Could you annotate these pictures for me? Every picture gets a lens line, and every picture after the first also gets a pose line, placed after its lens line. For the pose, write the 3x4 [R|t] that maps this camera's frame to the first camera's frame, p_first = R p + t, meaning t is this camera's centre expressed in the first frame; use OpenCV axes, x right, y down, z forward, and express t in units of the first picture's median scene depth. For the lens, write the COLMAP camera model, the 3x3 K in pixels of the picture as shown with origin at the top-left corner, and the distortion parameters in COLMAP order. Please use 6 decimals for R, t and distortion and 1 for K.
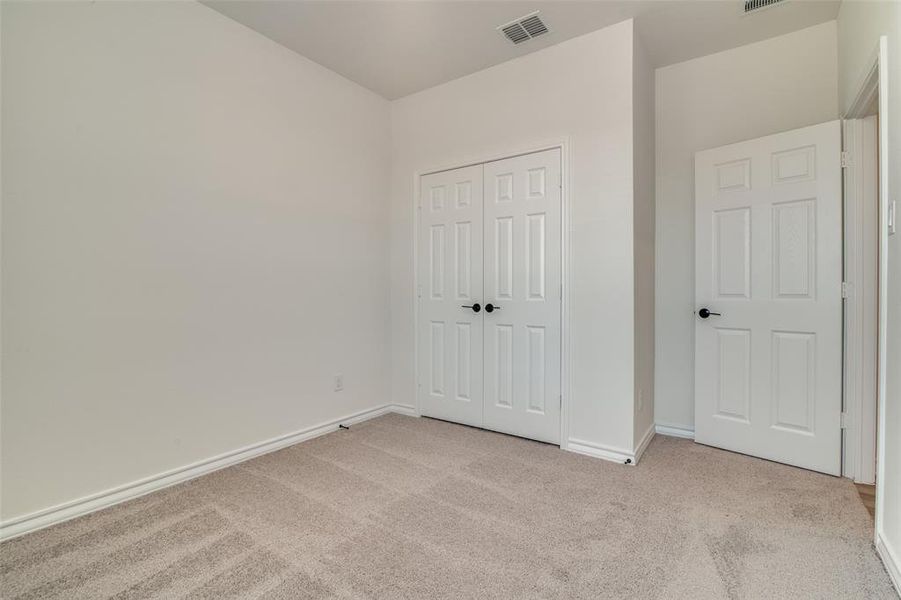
lens RADIAL K [[423.9, 0, 449.6], [0, 423.9, 296.1], [0, 0, 1]] dist [-0.000665, -0.000514]
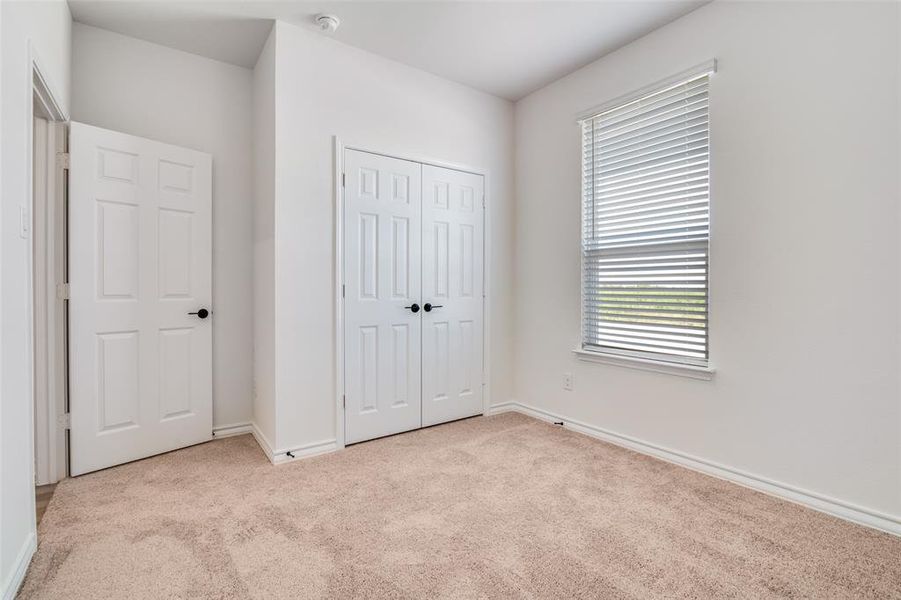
lens RADIAL K [[423.9, 0, 449.6], [0, 423.9, 296.1], [0, 0, 1]] dist [-0.000665, -0.000514]
pose [[0.316148, -0.007159, 0.948683, -0.853165], [0.006020, 0.999967, 0.005540, -0.005111], [-0.948691, 0.003960, 0.316180, 0.614908]]
